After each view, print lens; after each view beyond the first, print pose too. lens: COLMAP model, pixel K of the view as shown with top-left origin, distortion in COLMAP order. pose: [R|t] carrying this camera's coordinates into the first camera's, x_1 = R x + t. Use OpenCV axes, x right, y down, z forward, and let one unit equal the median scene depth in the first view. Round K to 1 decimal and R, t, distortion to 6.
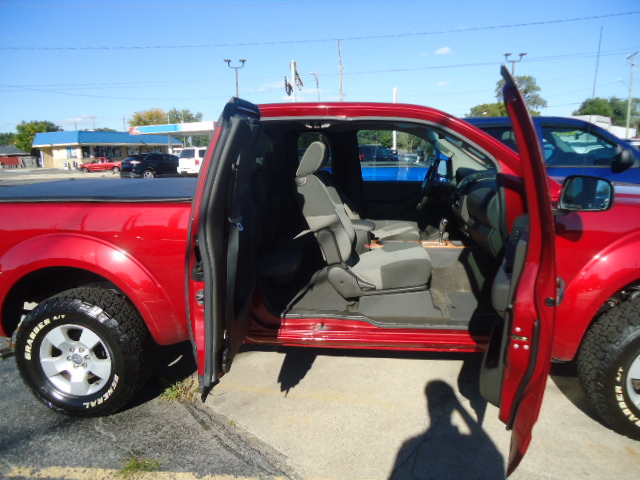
lens RADIAL K [[463.8, 0, 321.1], [0, 463.8, 239.5], [0, 0, 1]] dist [-0.017246, 0.009931]
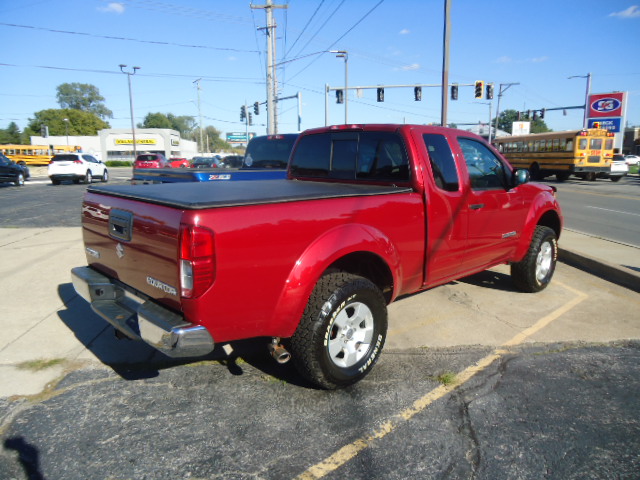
lens RADIAL K [[463.8, 0, 320.5], [0, 463.8, 239.7], [0, 0, 1]] dist [-0.017246, 0.009931]
pose [[0.644896, -0.116700, 0.755308, -0.152433], [0.131209, 0.990506, 0.041011, -0.003281], [-0.752923, 0.072655, 0.654085, 0.030333]]
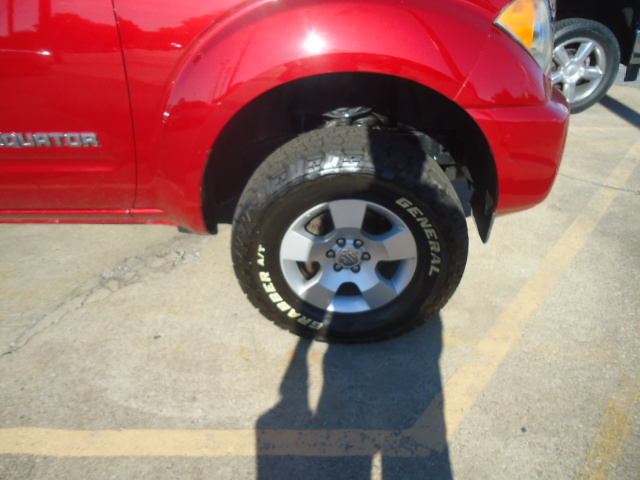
lens RADIAL K [[463.8, 0, 323.2], [0, 463.8, 239.8], [0, 0, 1]] dist [-0.017246, 0.009931]
pose [[0.996255, -0.040179, 0.076562, 0.062929], [0.012242, 0.942099, 0.335113, 0.005623], [-0.085593, -0.332920, 0.939062, 0.037202]]
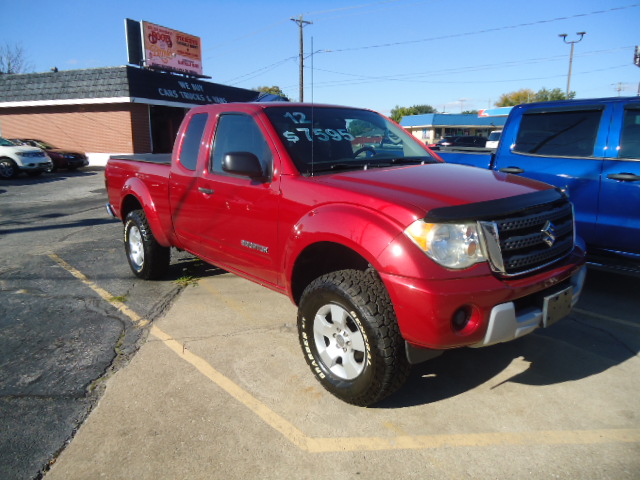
lens RADIAL K [[463.8, 0, 320.3], [0, 463.8, 240.2], [0, 0, 1]] dist [-0.017246, 0.009931]
pose [[0.733748, 0.162952, -0.659591, 0.134009], [-0.137339, 0.986345, 0.090897, -0.003848], [0.665396, 0.023893, 0.746108, 0.009641]]
